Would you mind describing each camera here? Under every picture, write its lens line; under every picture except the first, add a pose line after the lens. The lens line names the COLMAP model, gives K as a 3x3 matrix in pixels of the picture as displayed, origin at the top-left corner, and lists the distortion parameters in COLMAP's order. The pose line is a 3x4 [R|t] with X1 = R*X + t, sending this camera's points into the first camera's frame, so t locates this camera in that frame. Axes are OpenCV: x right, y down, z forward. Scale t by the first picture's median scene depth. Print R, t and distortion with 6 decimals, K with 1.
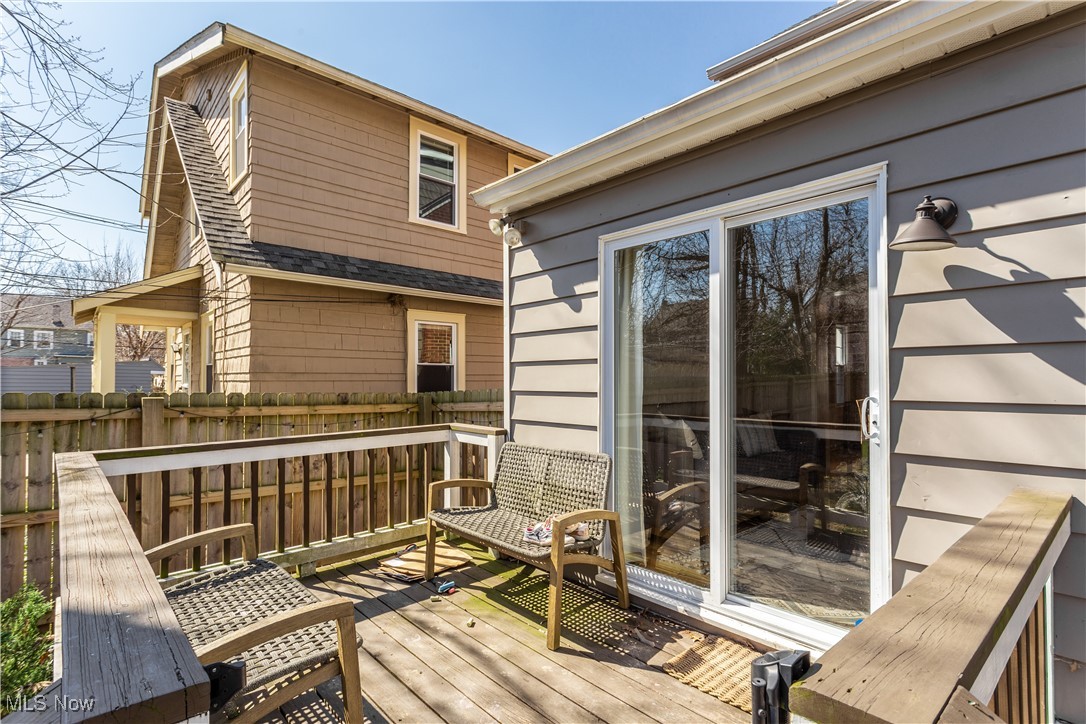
lens RADIAL K [[529.4, 0, 543.0], [0, 529.4, 362.0], [0, 0, 1]] dist [-0.001348, 0.000048]
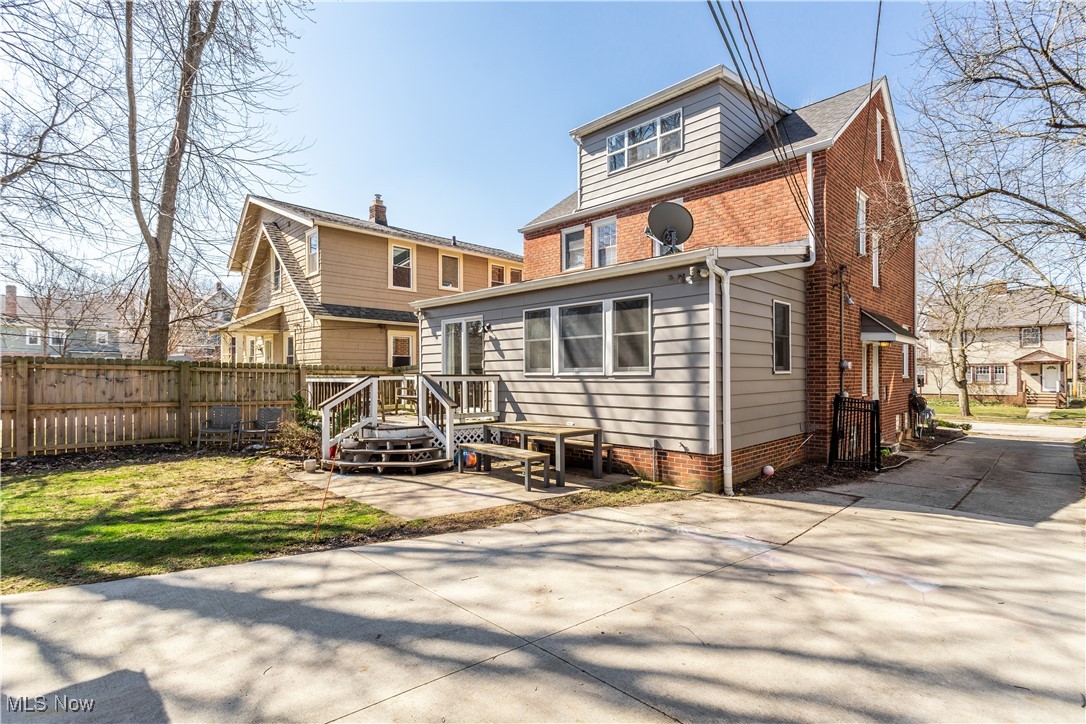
lens RADIAL K [[519.3, 0, 533.0], [0, 519.3, 365.6], [0, 0, 1]] dist [0.001609, 0.000572]
pose [[0.999479, -0.001758, 0.032241, 0.283340], [0.001304, 0.999900, 0.014111, 0.015388], [-0.032262, -0.014062, 0.999381, -1.205063]]
